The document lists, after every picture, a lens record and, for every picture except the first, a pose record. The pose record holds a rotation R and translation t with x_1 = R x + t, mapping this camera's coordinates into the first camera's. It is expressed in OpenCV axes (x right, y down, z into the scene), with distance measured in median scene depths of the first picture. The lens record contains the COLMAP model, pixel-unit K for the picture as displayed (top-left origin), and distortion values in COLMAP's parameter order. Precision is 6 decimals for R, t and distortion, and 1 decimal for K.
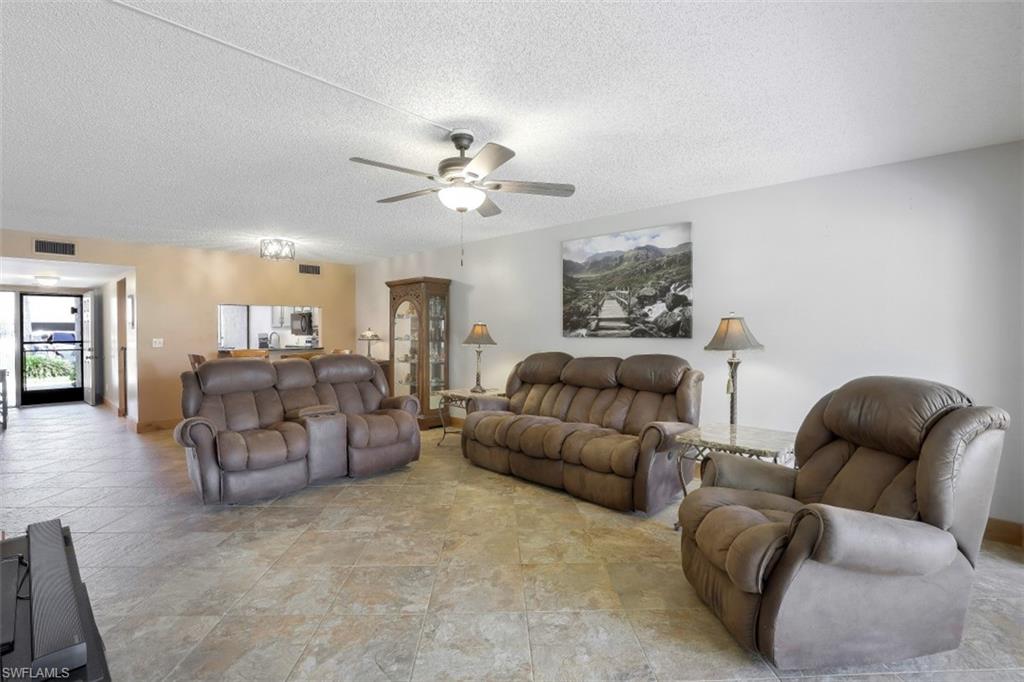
lens RADIAL K [[476.7, 0, 508.2], [0, 476.7, 336.8], [0, 0, 1]] dist [-0.009405, 0.000153]
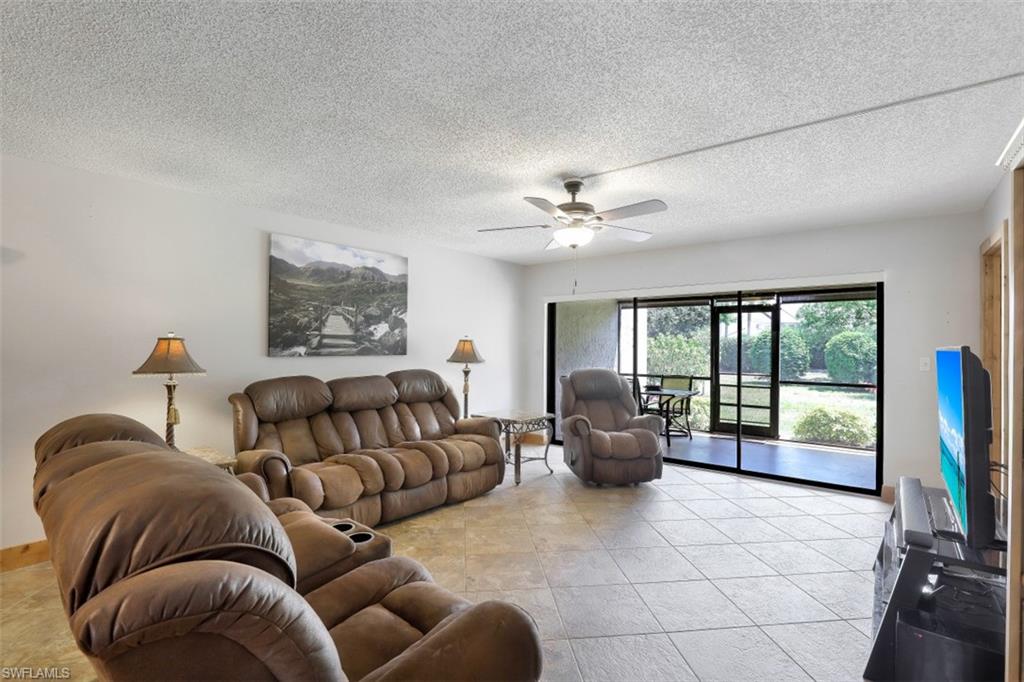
lens RADIAL K [[473.9, 0, 500.8], [0, 473.9, 344.1], [0, 0, 1]] dist [-0.000895, 0.000397]
pose [[-0.068992, 0.012924, 0.997533, -0.736388], [0.018849, 0.999754, -0.011649, -0.005057], [-0.997439, 0.017999, -0.069219, 0.761496]]
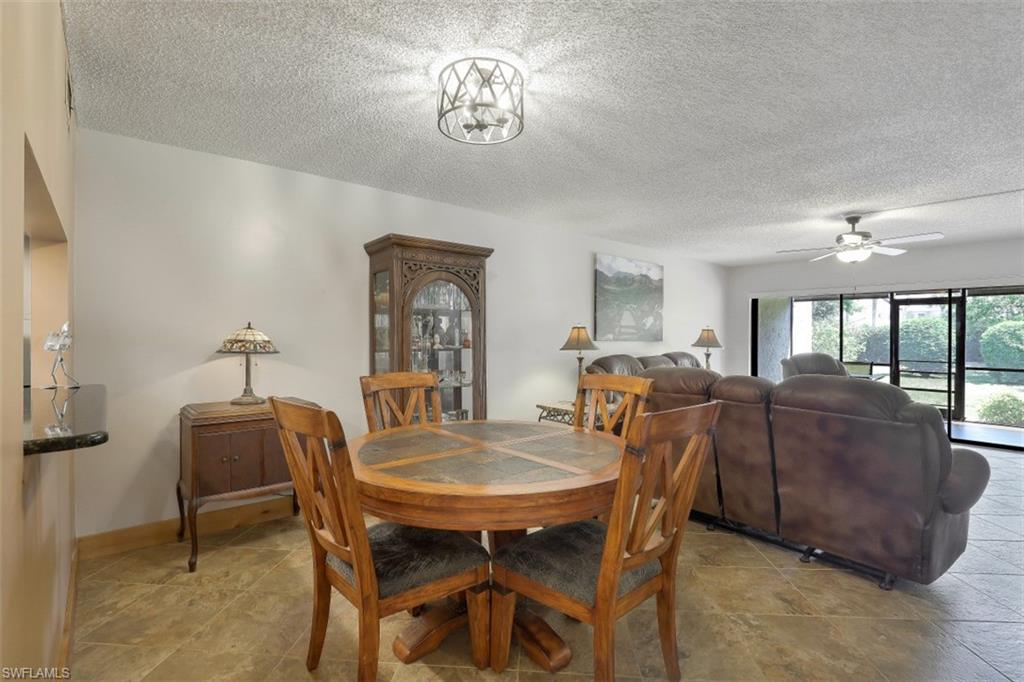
lens RADIAL K [[476.7, 0, 508.2], [0, 476.7, 336.8], [0, 0, 1]] dist [-0.009405, 0.000153]
pose [[0.090891, 0.008977, 0.995820, -1.081794], [0.015240, 0.999830, -0.010404, -0.001422], [-0.995744, 0.016122, 0.090739, 1.222883]]
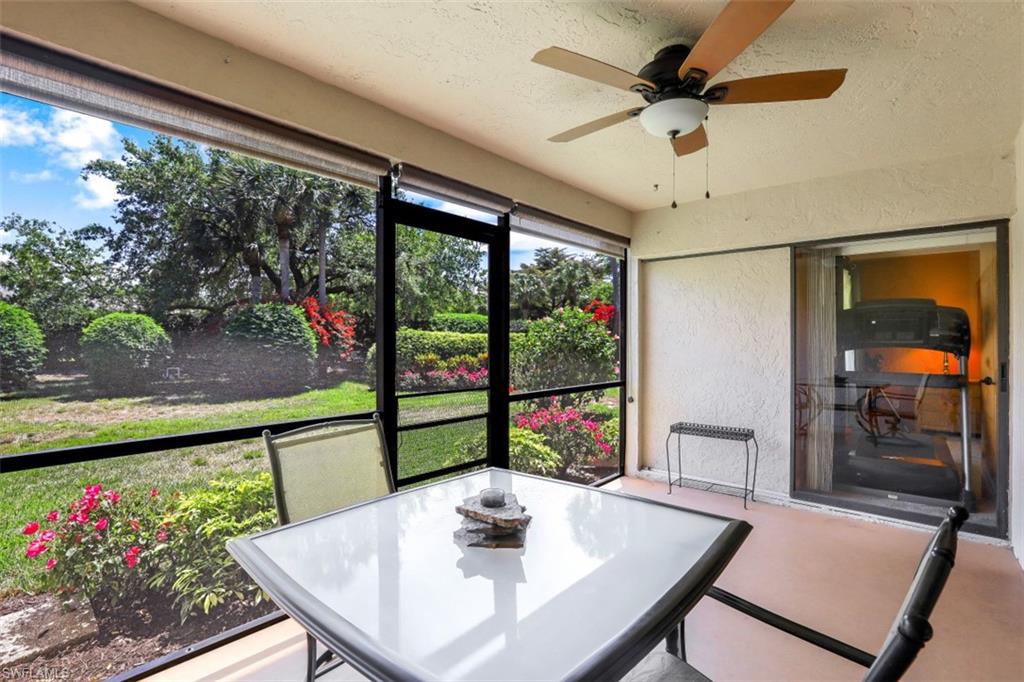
lens RADIAL K [[476.7, 0, 508.2], [0, 476.7, 336.8], [0, 0, 1]] dist [-0.009405, 0.000153]
pose [[-0.999722, 0.008617, -0.021929, 0.759551], [0.008255, 0.999829, 0.016525, 0.013277], [0.022068, 0.016339, -0.999623, 0.473111]]
